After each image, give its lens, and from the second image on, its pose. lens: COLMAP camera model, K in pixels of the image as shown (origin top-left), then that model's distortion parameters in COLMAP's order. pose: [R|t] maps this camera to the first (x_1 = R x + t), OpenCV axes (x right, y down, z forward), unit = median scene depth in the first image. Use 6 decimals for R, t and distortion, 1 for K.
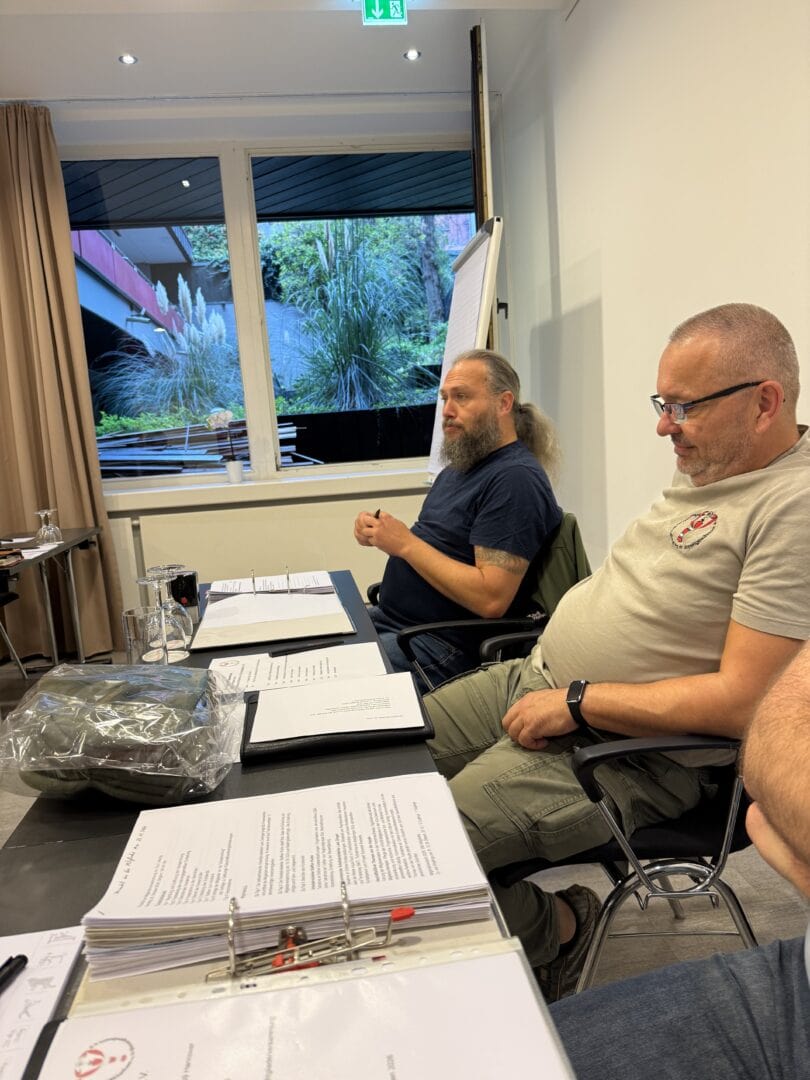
lens RADIAL K [[790.2, 0, 405.0], [0, 790.2, 540.0], [0, 0, 1]] dist [-0.002400, -0.000300]
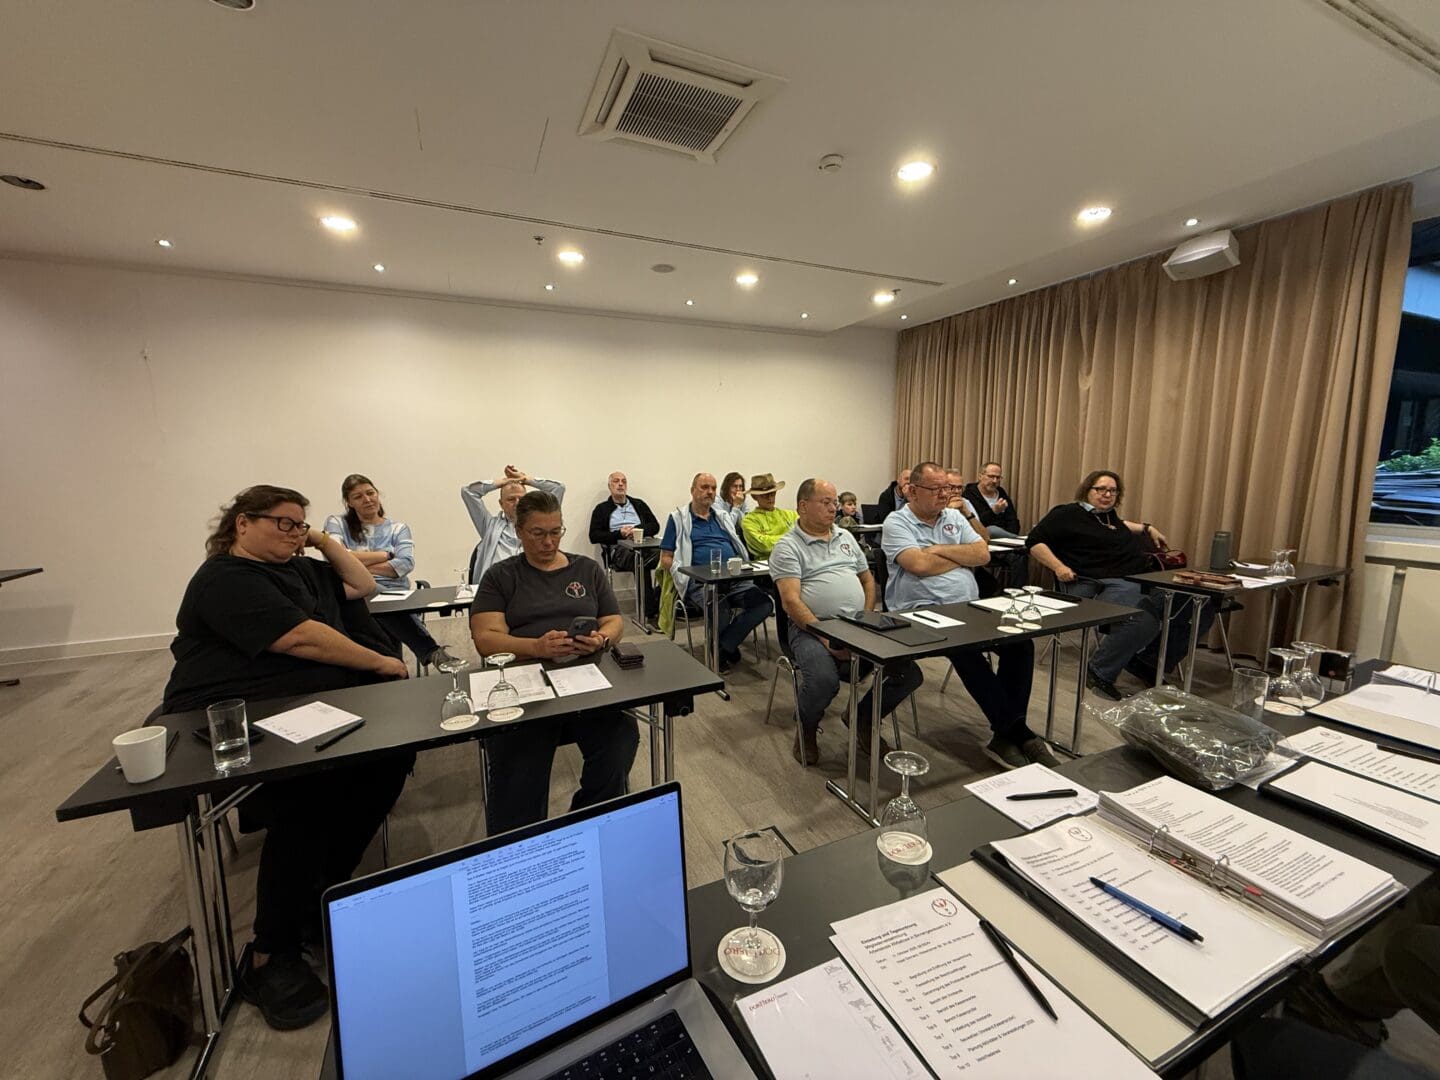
lens RADIAL K [[571.1, 0, 720.0], [0, 571.1, 540.0], [0, 0, 1]] dist [0.000246, 0.000238]
pose [[0.297307, 0.197027, -0.934231, 0.450375], [-0.150891, 0.975876, 0.157791, -0.238462], [0.942783, 0.094055, 0.319865, -0.465969]]
